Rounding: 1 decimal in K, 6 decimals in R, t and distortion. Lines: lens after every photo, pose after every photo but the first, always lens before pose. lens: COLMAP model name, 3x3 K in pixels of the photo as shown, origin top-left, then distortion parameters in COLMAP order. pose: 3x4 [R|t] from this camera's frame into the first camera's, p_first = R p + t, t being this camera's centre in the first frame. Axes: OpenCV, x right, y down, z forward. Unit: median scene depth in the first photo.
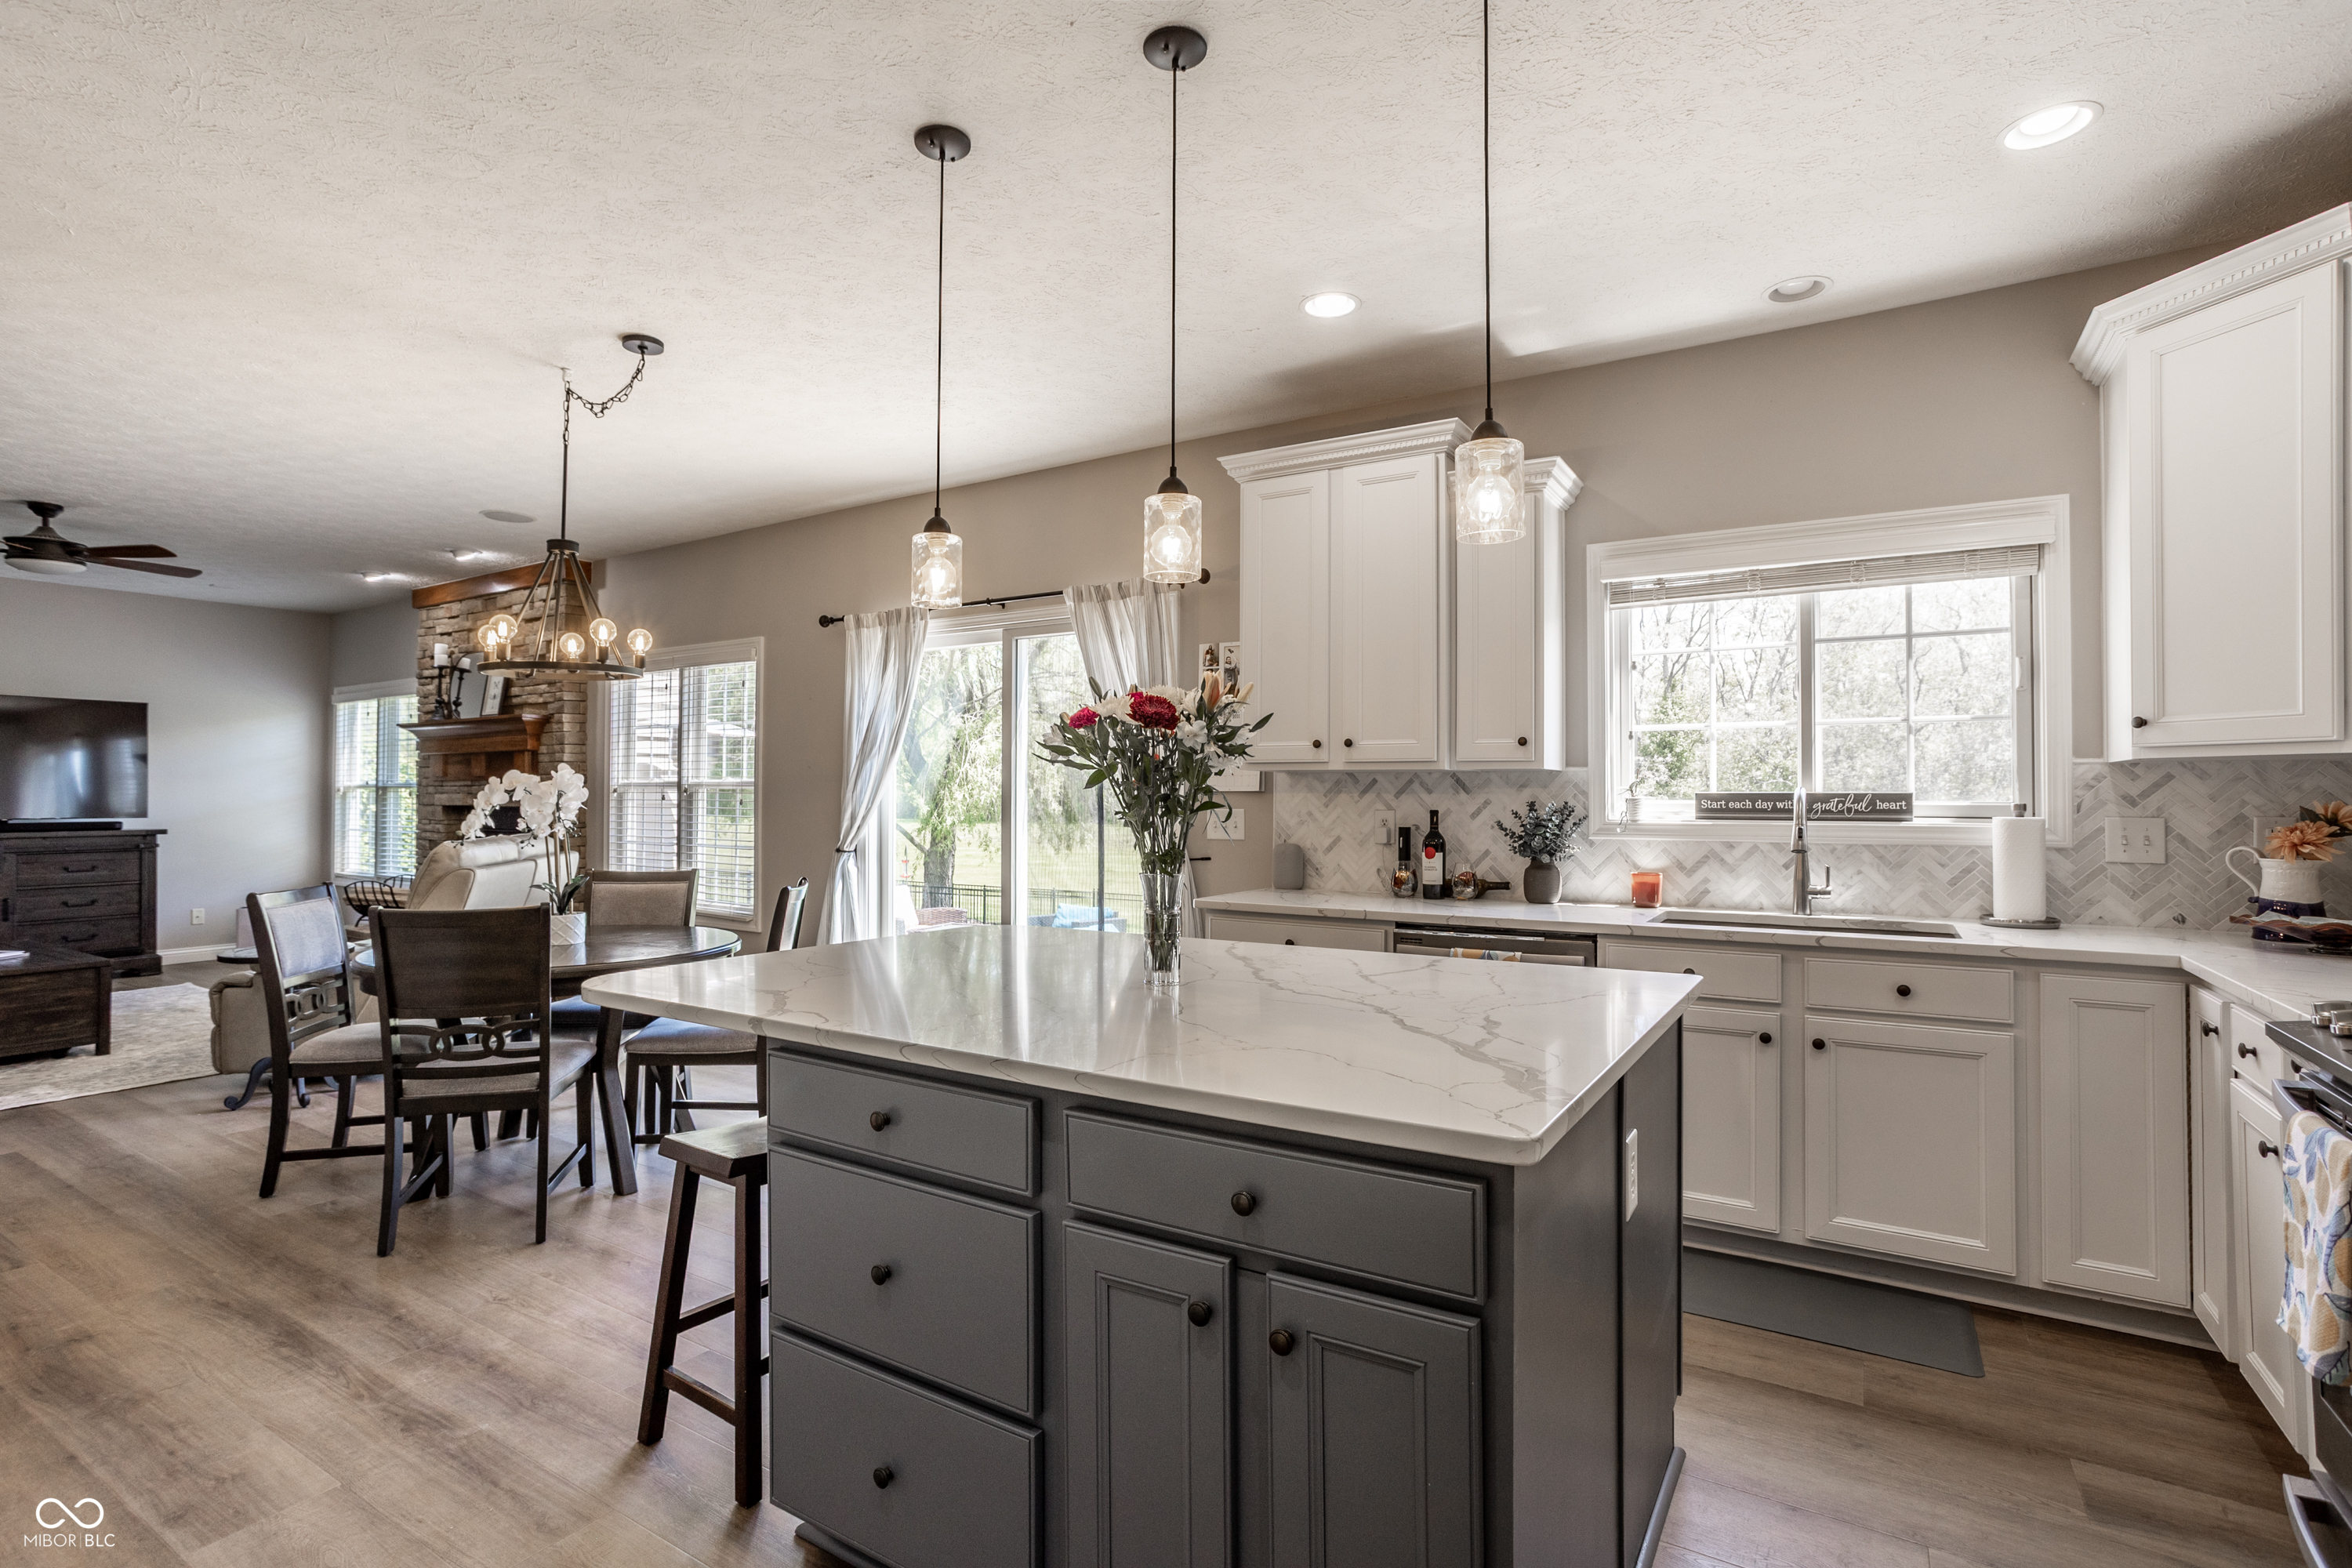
lens RADIAL K [[1139.1, 0, 1110.8], [0, 1139.1, 767.7], [0, 0, 1]] dist [-0.020431, 0.010224]
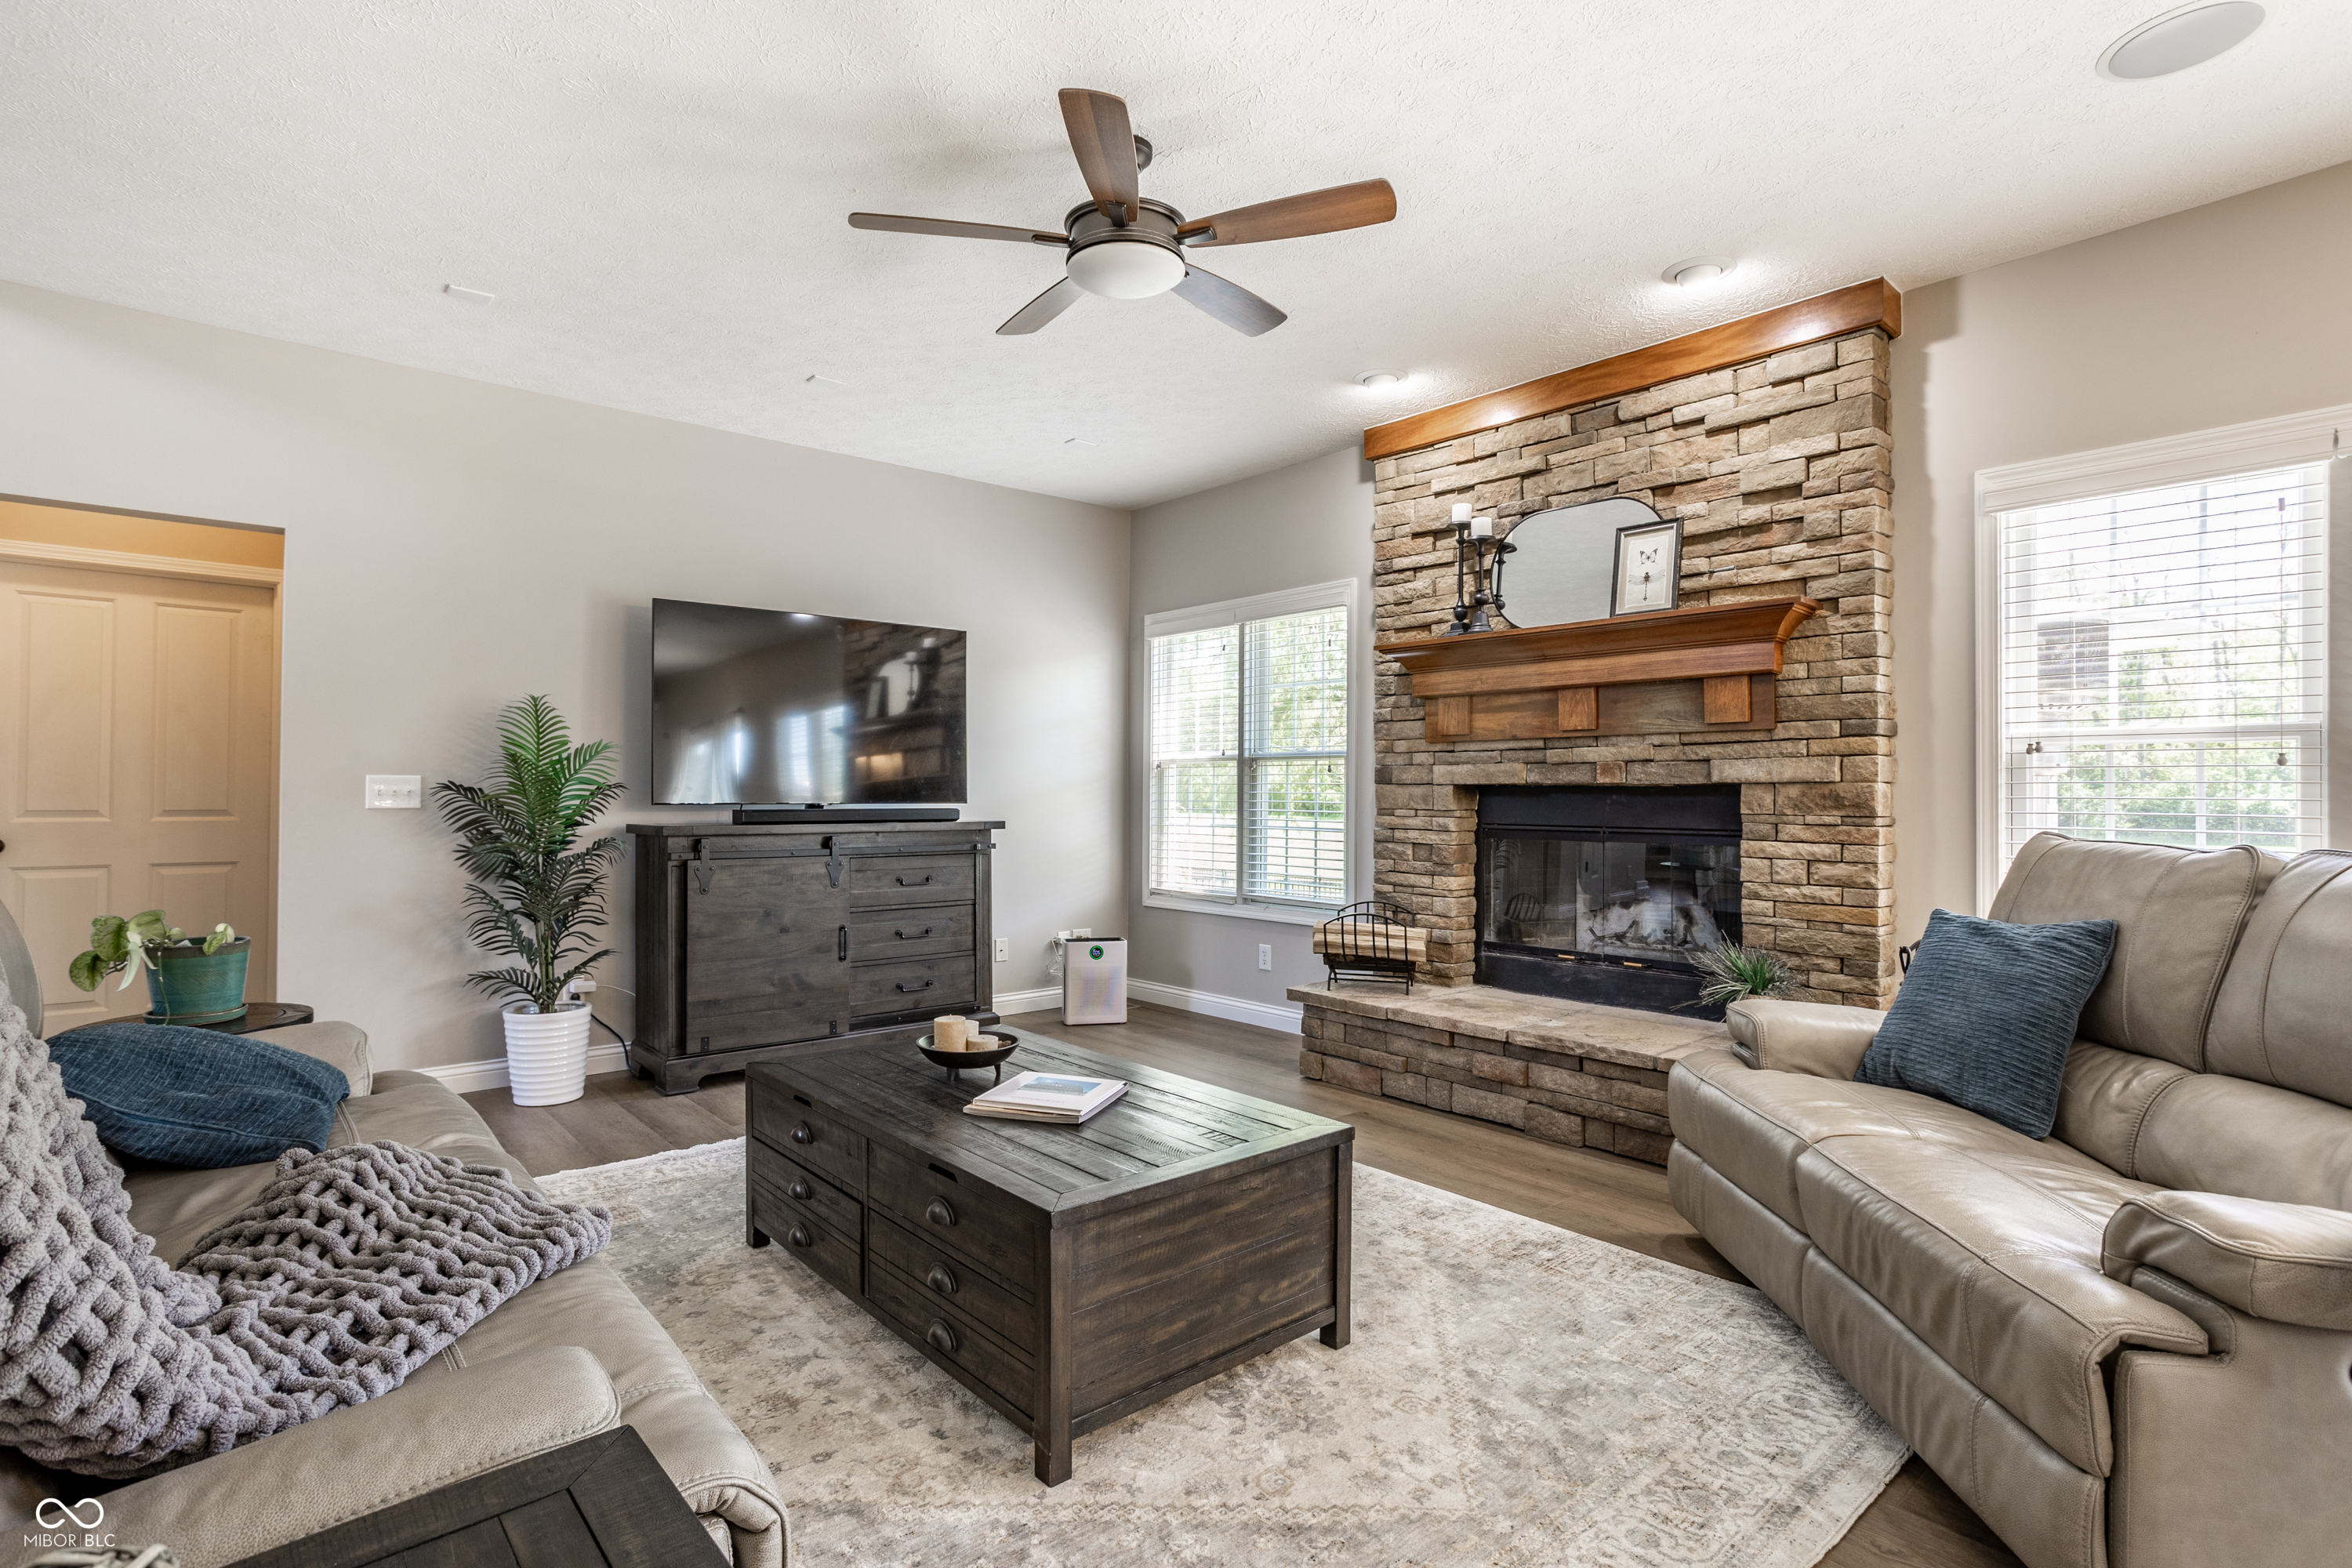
lens RADIAL K [[1139.1, 0, 1174.5], [0, 1139.1, 779.2], [0, 0, 1]] dist [-0.020431, 0.010224]
pose [[0.970705, -0.009252, -0.240095, -0.580907], [0.016608, 0.999452, 0.028636, 0.013175], [0.239698, -0.031784, 0.970327, 0.379509]]
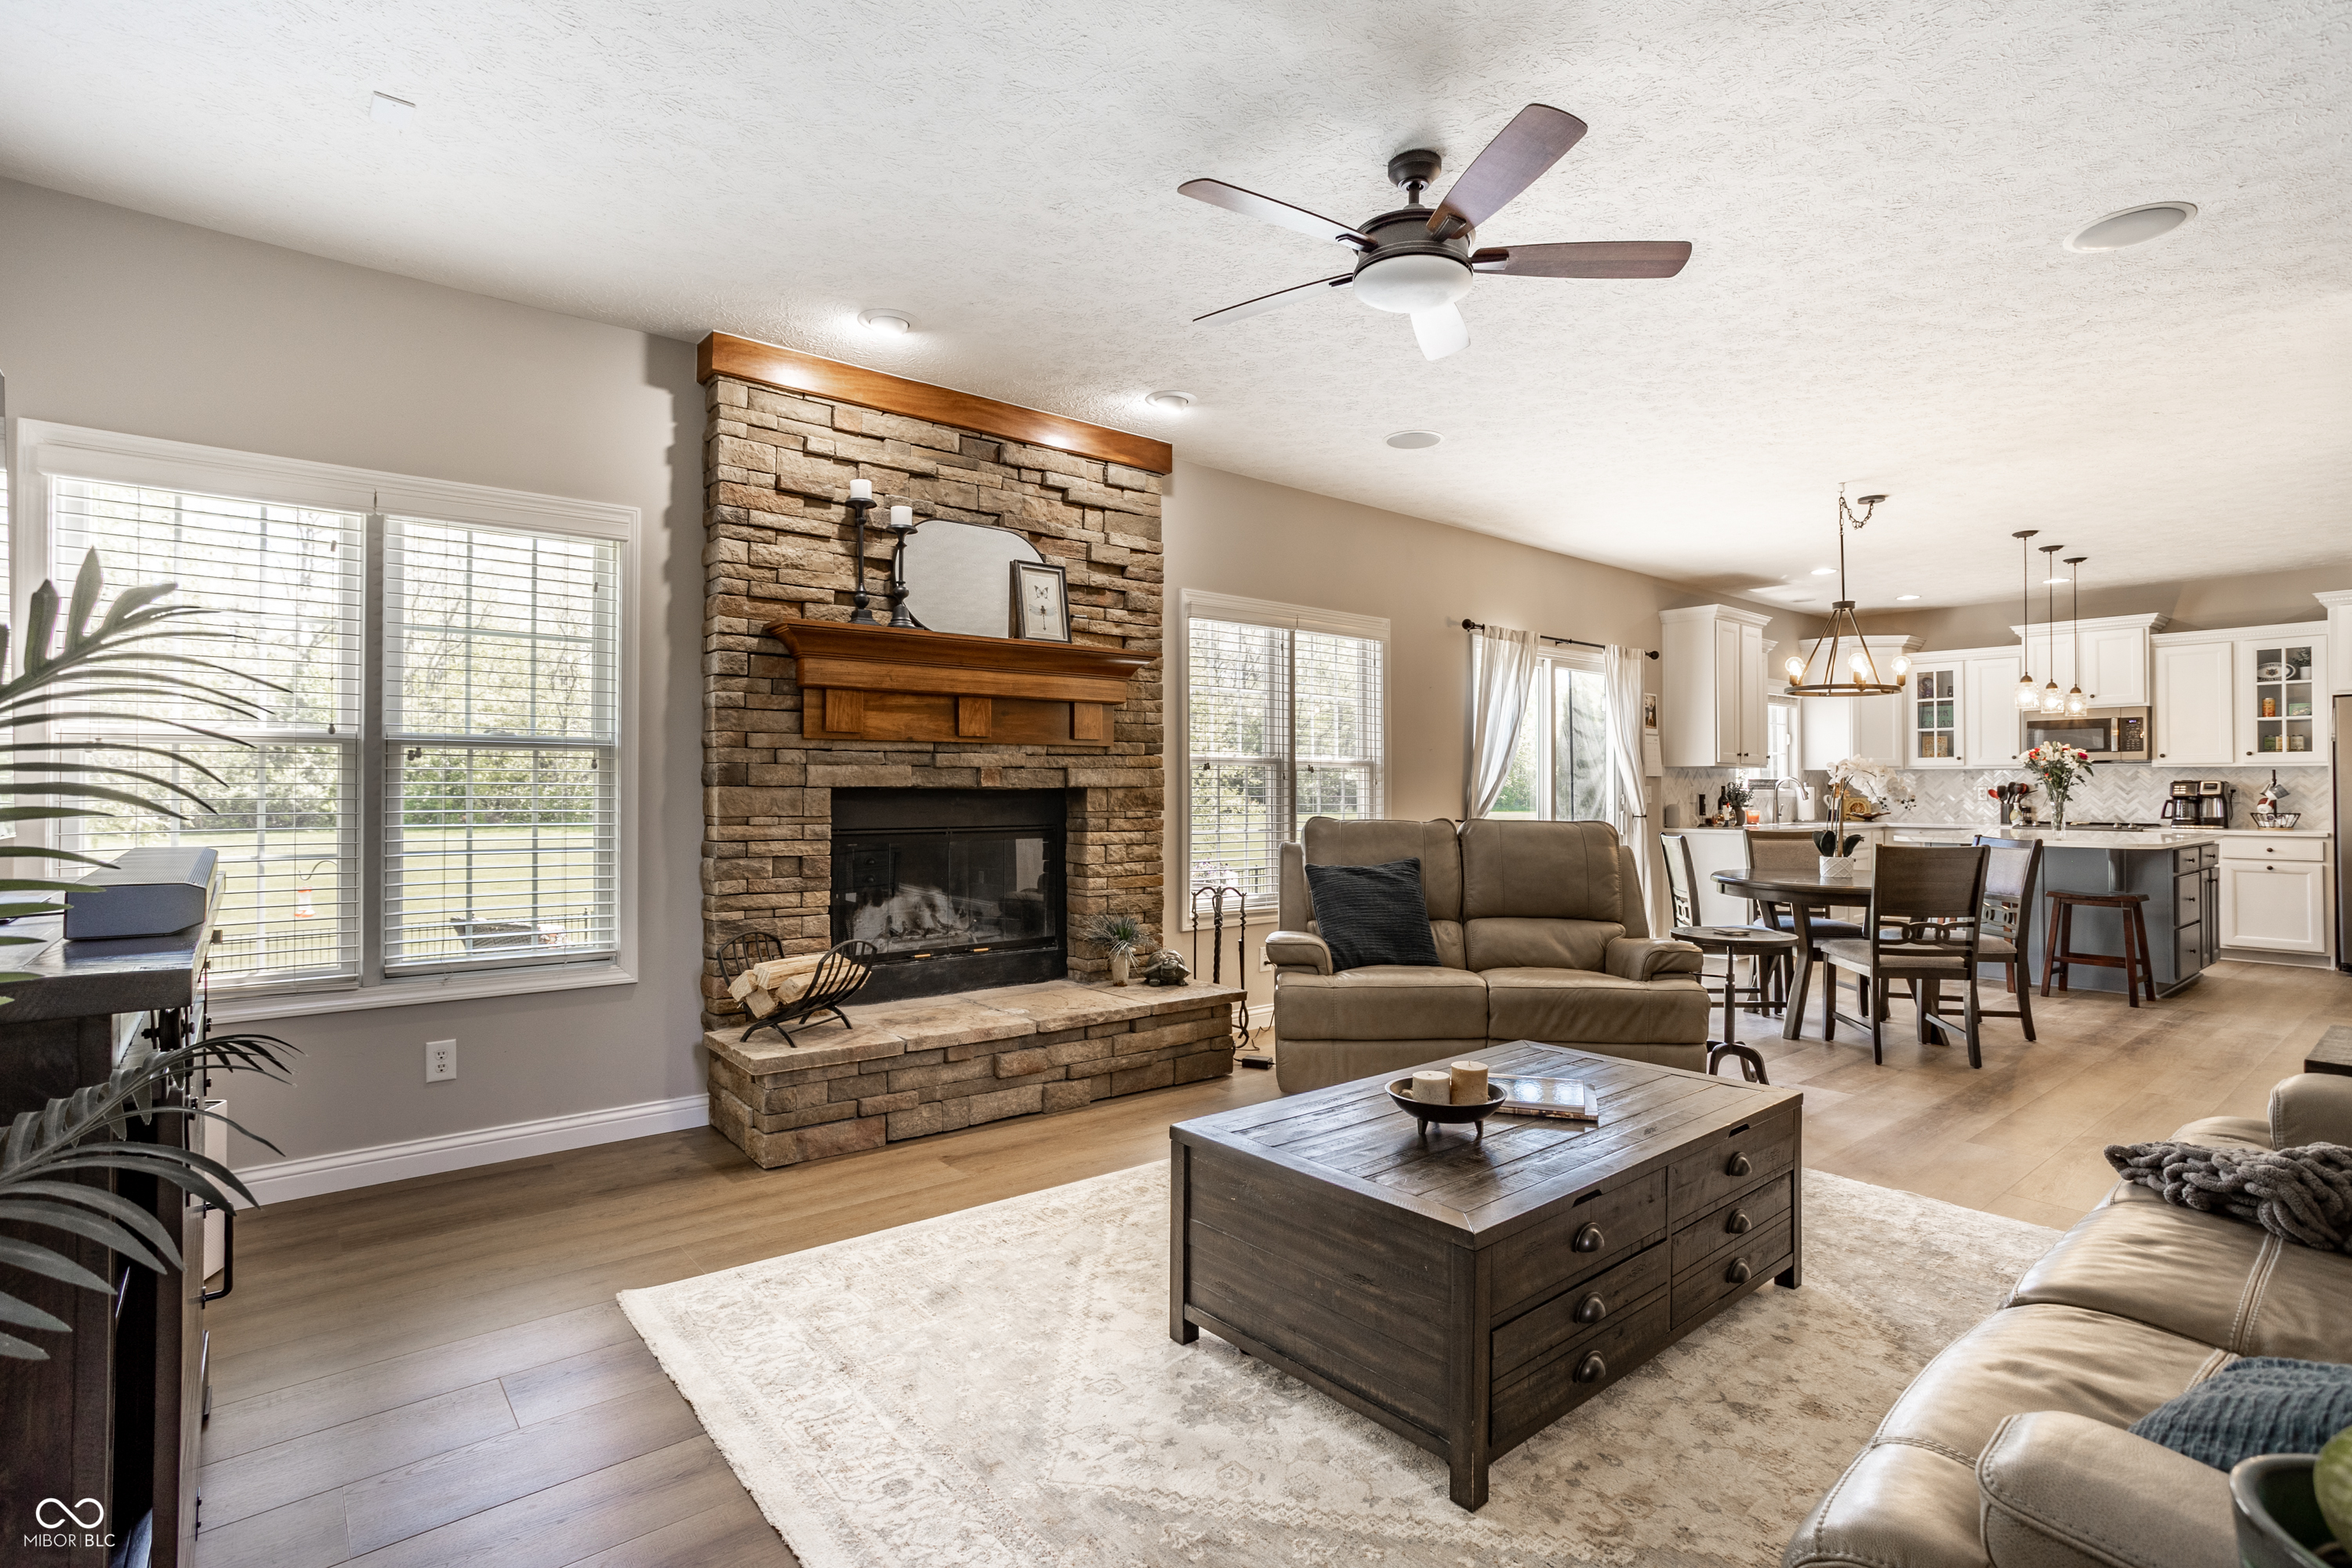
lens RADIAL K [[1139.1, 0, 1148.4], [0, 1139.1, 787.8], [0, 0, 1]] dist [-0.020431, 0.010224]
pose [[0.295186, -0.004880, 0.955427, -0.767889], [-0.036358, 0.999205, 0.016337, 0.016575], [-0.954748, -0.039560, 0.294774, 0.506088]]
